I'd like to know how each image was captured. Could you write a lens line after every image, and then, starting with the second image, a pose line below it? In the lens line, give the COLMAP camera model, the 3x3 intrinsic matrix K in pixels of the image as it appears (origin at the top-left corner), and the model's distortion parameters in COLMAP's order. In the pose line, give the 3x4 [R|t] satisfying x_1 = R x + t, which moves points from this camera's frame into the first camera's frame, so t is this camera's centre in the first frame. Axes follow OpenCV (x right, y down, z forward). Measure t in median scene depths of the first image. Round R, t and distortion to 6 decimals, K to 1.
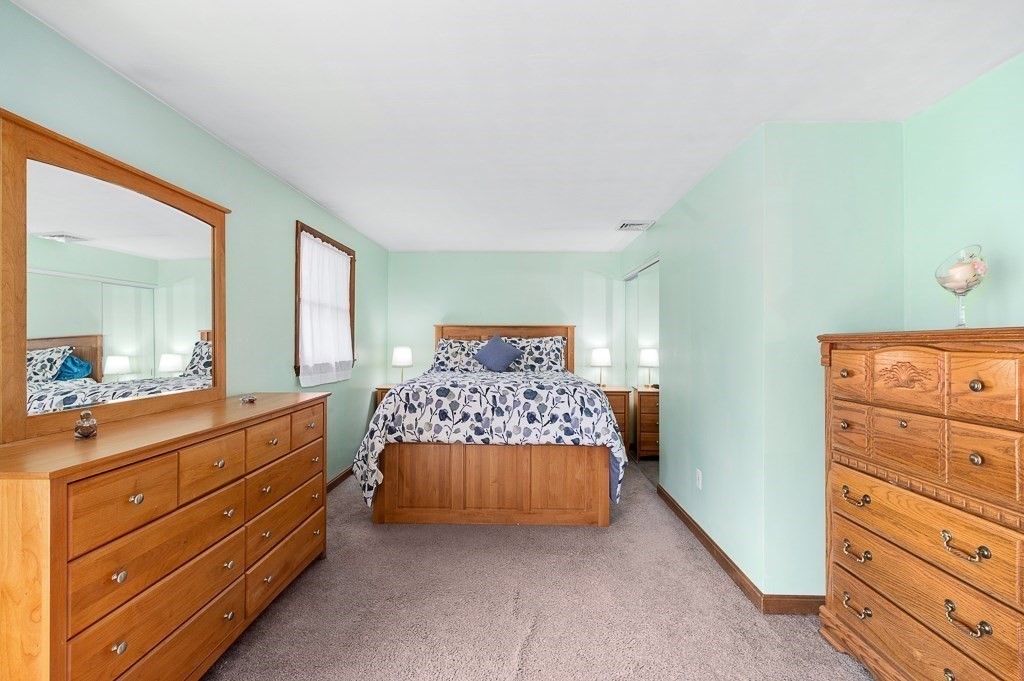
lens RADIAL K [[444.5, 0, 513.0], [0, 444.5, 338.1], [0, 0, 1]] dist [0.002158, -0.000115]
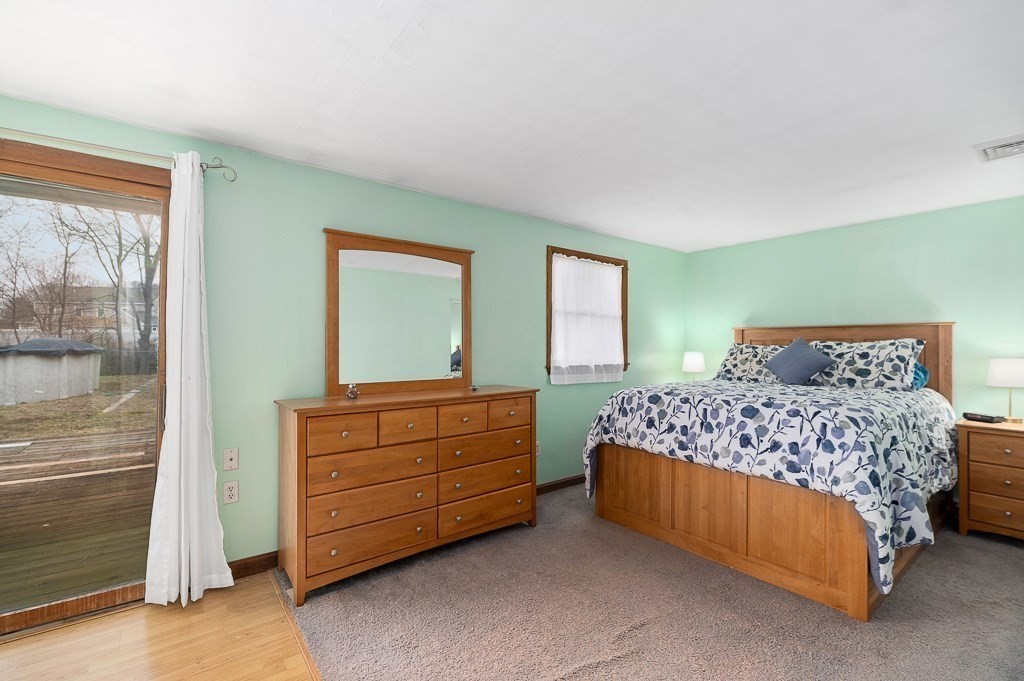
lens RADIAL K [[444.5, 0, 510.8], [0, 444.5, 345.2], [0, 0, 1]] dist [0.002158, -0.000115]
pose [[0.634335, -0.002321, -0.773055, 0.390551], [0.004342, 0.999990, 0.000561, 0.004309], [0.773046, -0.003712, 0.634339, 0.162436]]
